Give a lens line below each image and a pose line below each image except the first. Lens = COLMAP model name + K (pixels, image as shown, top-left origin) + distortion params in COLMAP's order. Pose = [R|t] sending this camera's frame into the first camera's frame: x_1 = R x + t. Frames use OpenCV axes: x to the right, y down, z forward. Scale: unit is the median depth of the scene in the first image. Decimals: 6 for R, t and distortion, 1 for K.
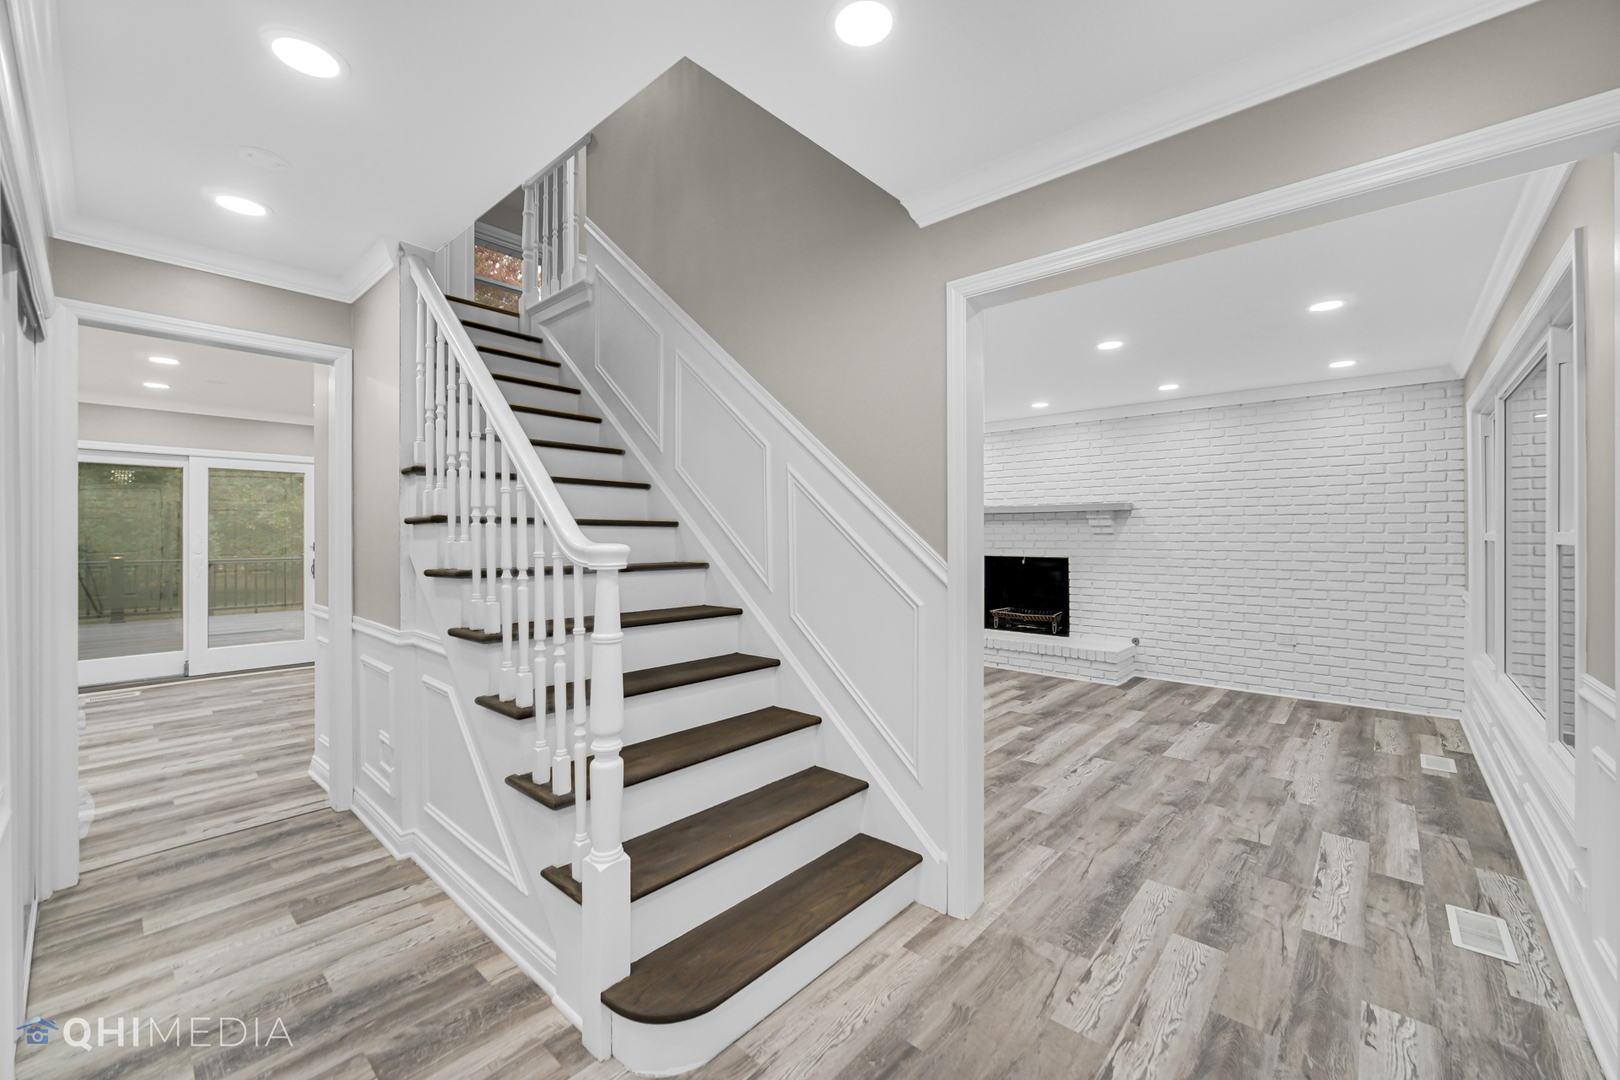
lens RADIAL K [[643.0, 0, 810.0], [0, 643.0, 540.0], [0, 0, 1]] dist [-0.000238, -0.000093]
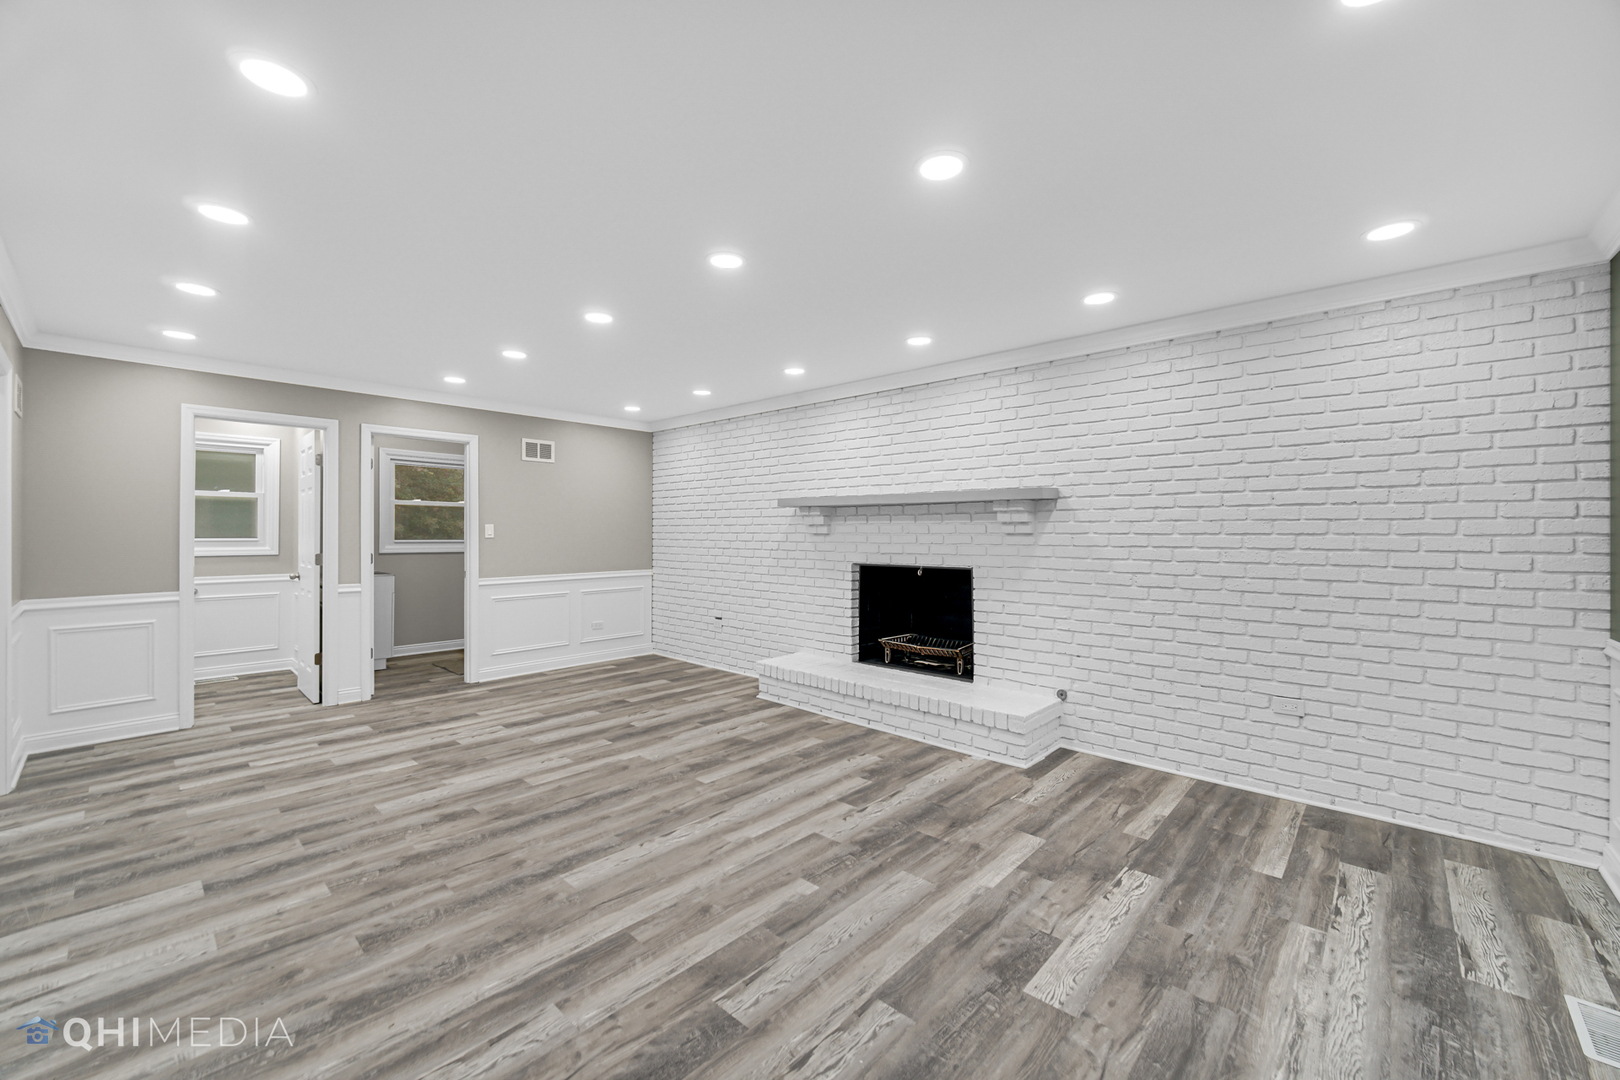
lens RADIAL K [[637.1, 0, 810.0], [0, 637.1, 540.0], [0, 0, 1]] dist [0.000219, 0.000536]
pose [[0.999888, 0.004945, -0.014131, 0.287665], [-0.004921, 0.999986, 0.001734, -0.004284], [0.014140, -0.001665, 0.999899, 0.378900]]
